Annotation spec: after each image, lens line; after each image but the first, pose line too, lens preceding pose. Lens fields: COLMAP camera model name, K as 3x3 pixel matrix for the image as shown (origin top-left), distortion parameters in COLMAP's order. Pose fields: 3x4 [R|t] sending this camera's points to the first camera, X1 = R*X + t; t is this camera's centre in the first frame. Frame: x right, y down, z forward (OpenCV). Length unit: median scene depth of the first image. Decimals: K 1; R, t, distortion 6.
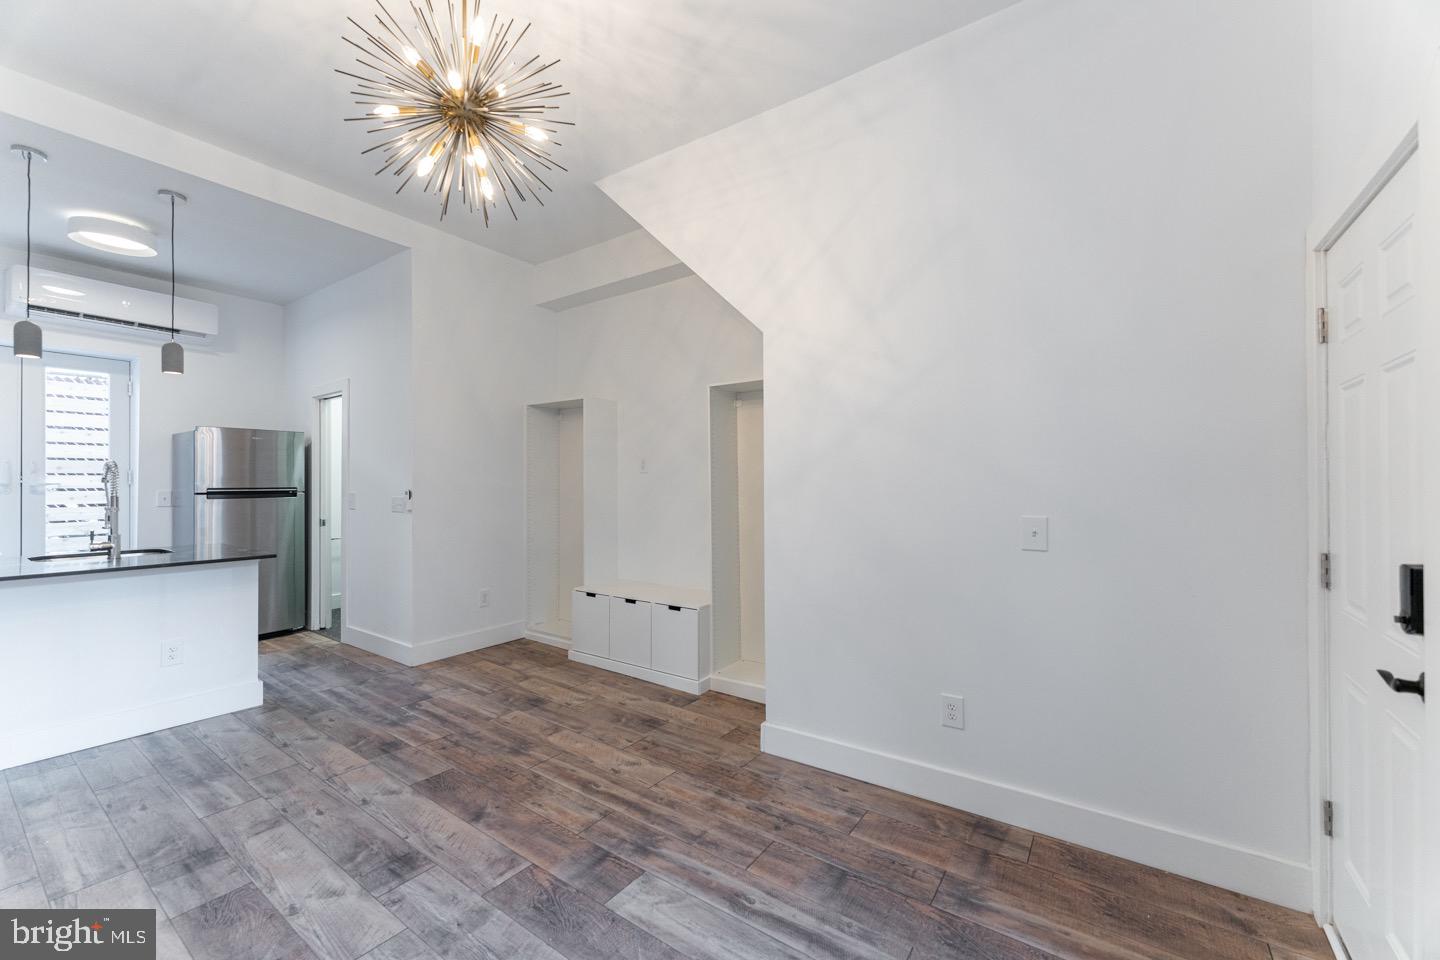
lens RADIAL K [[578.3, 0, 715.6], [0, 578.3, 478.2], [0, 0, 1]] dist [0.002665, 0.000215]
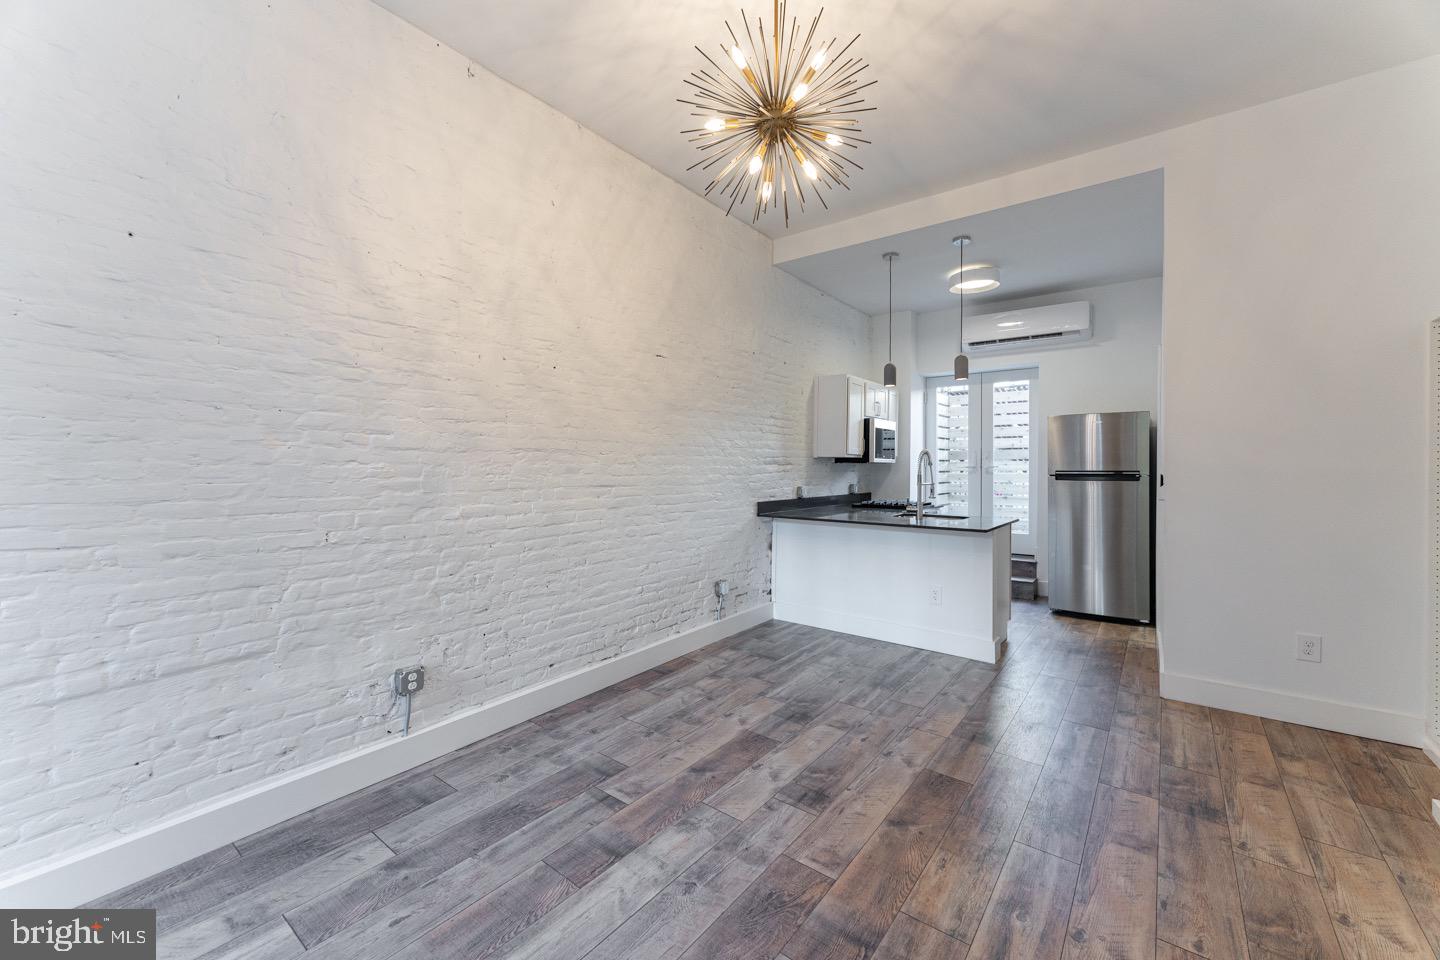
lens RADIAL K [[578.3, 0, 709.1], [0, 578.3, 469.9], [0, 0, 1]] dist [0.002665, 0.000215]
pose [[-0.053925, 0.005721, -0.998529, 0.492641], [0.006312, 0.999966, 0.005389, 0.009422], [0.998525, -0.006012, -0.053959, 0.696957]]
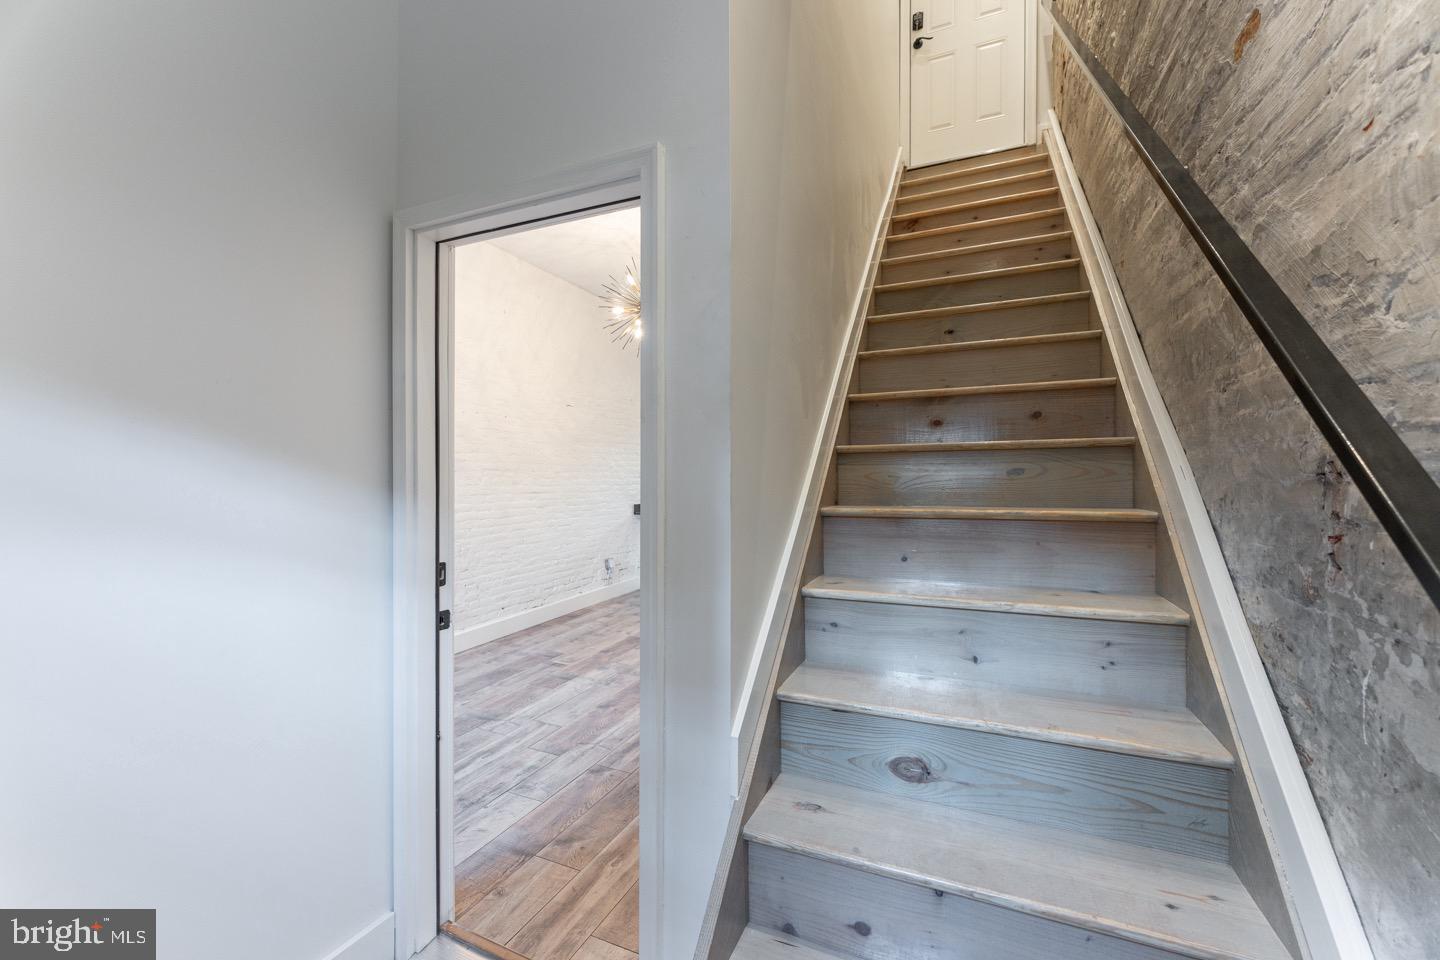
lens RADIAL K [[578.3, 0, 718.4], [0, 578.3, 477.1], [0, 0, 1]] dist [0.002665, 0.000215]
pose [[0.186932, -0.000448, -0.982373, 1.309050], [0.006458, 0.999979, 0.000773, -0.000007], [0.982352, -0.006489, 0.186931, 0.634822]]
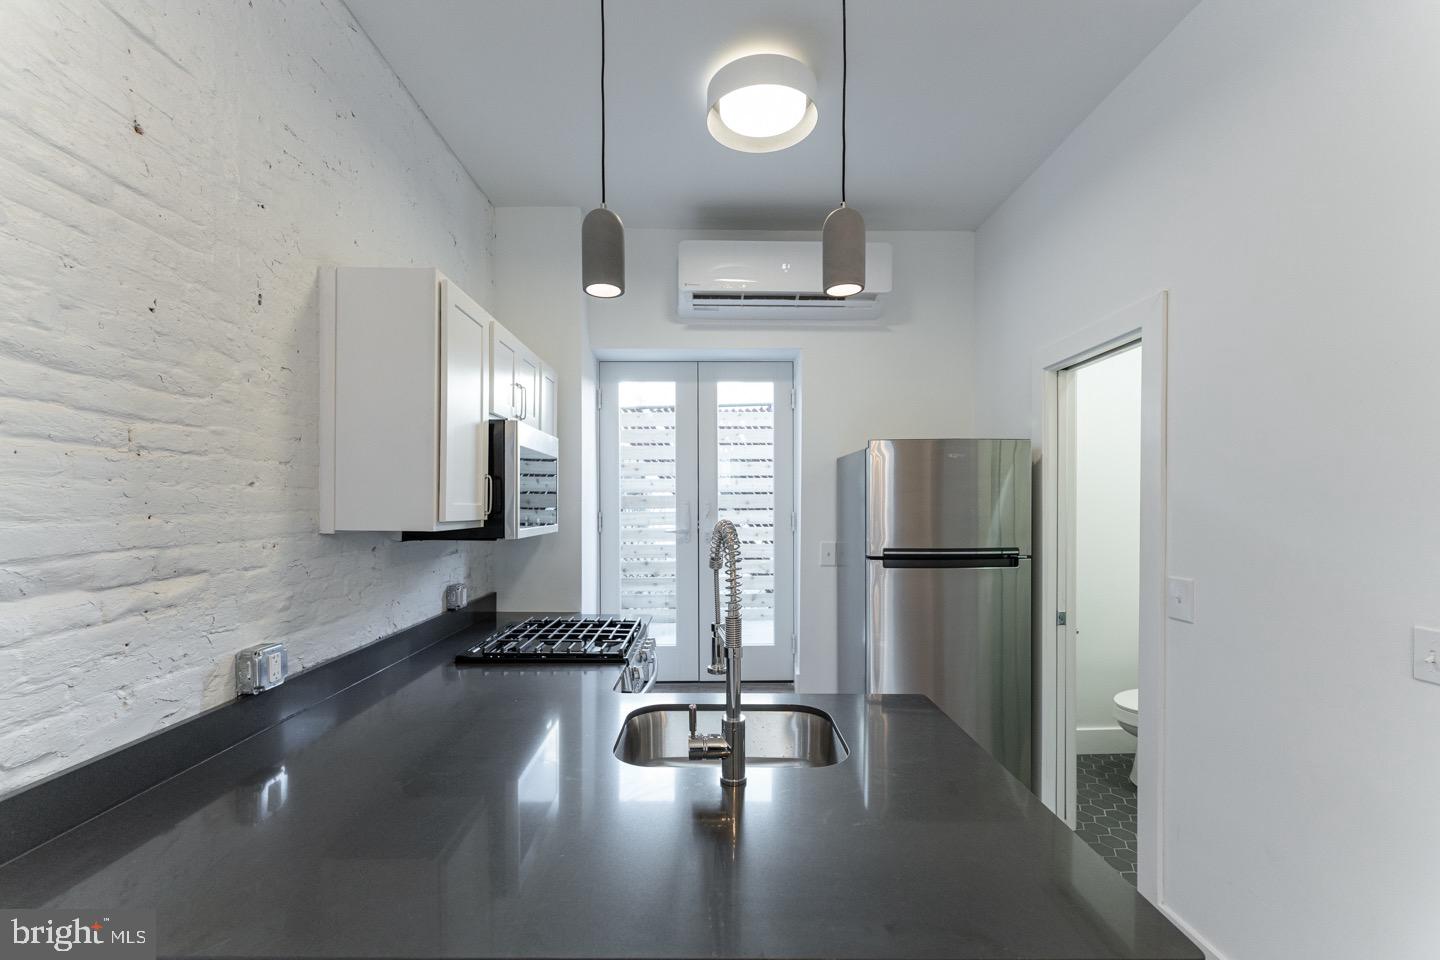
lens RADIAL K [[578.3, 0, 716.1], [0, 578.3, 514.2], [0, 0, 1]] dist [0.002665, 0.000215]
pose [[0.581872, 0.016256, -0.813118, -0.914275], [0.007777, 0.999643, 0.025550, -0.057259], [0.813243, -0.021190, 0.581538, 0.958923]]
